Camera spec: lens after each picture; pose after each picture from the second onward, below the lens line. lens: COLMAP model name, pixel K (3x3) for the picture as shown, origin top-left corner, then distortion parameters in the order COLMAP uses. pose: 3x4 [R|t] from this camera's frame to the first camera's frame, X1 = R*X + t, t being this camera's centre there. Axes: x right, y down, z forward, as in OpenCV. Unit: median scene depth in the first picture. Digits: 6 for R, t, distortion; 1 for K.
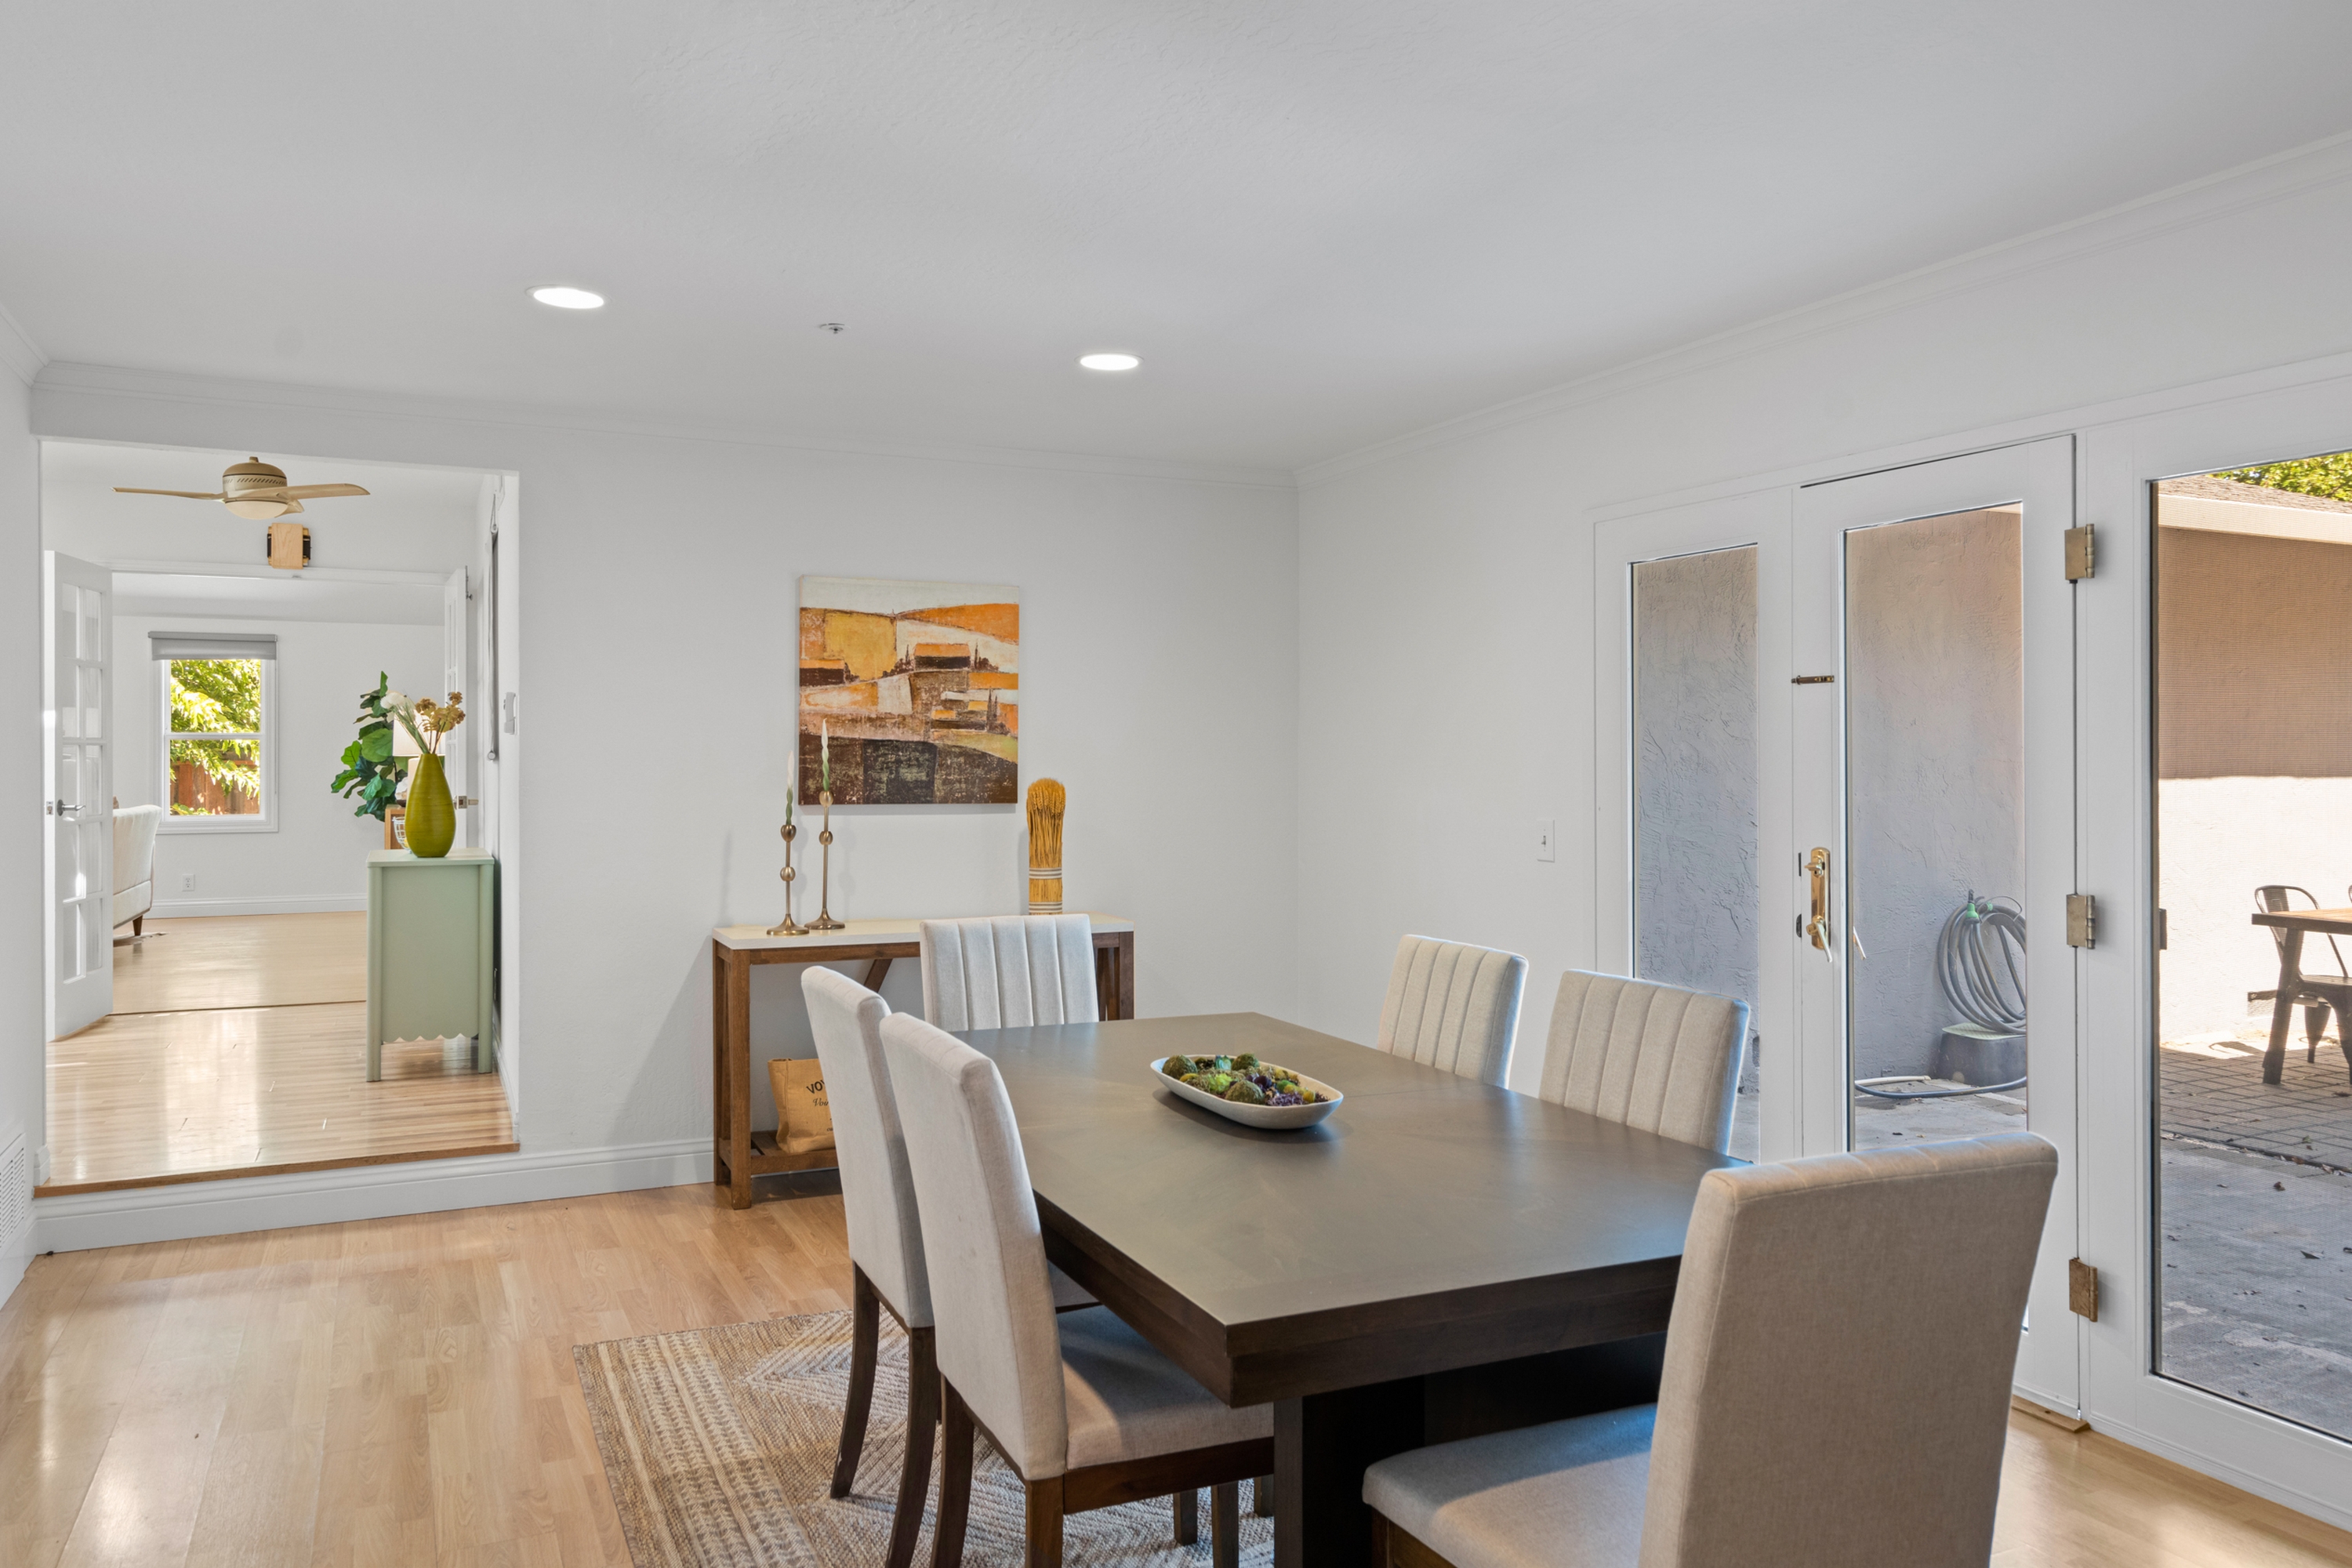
lens RADIAL K [[1600.0, 0, 1170.8], [0, 1600.0, 765.9], [0, 0, 1]] dist [0.003638, -0.000574]
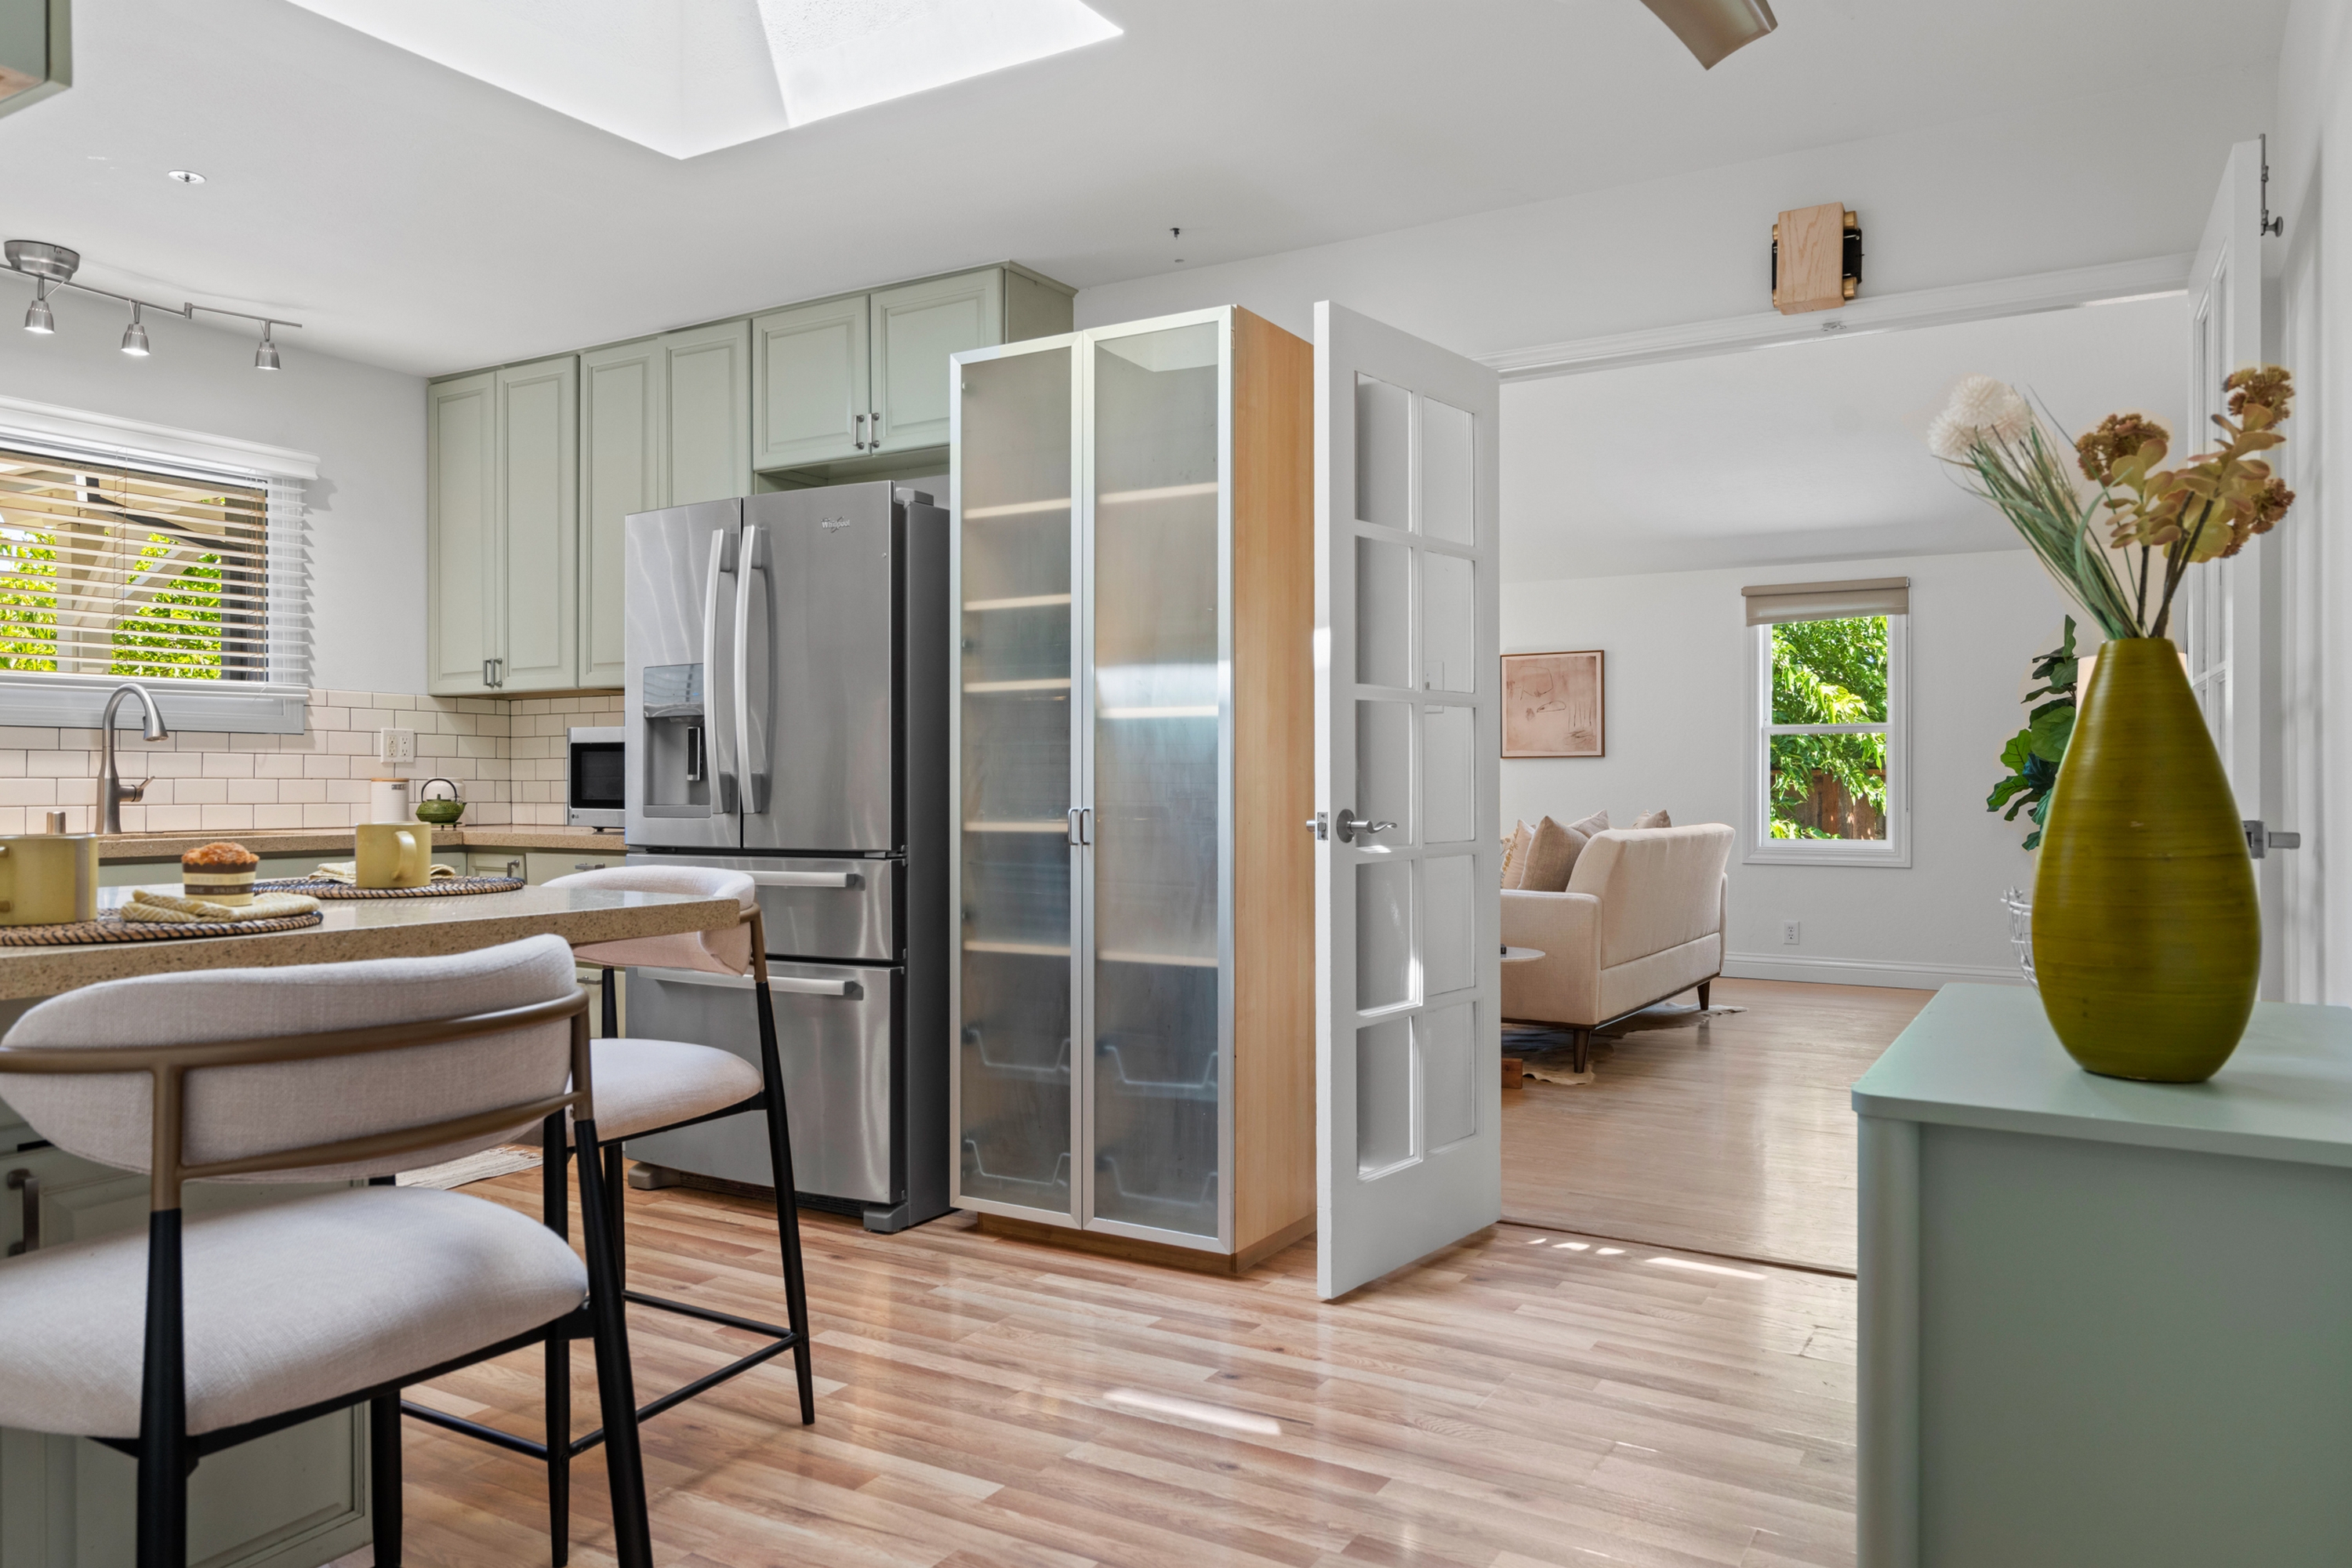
lens RADIAL K [[1600.0, 0, 1170.8], [0, 1600.0, 765.9], [0, 0, 1]] dist [0.003638, -0.000574]
pose [[0.554653, -0.005106, -0.832066, -0.177932], [-0.005895, 0.999932, -0.010066, 0.007147], [0.832061, 0.010488, 0.554585, 0.386356]]
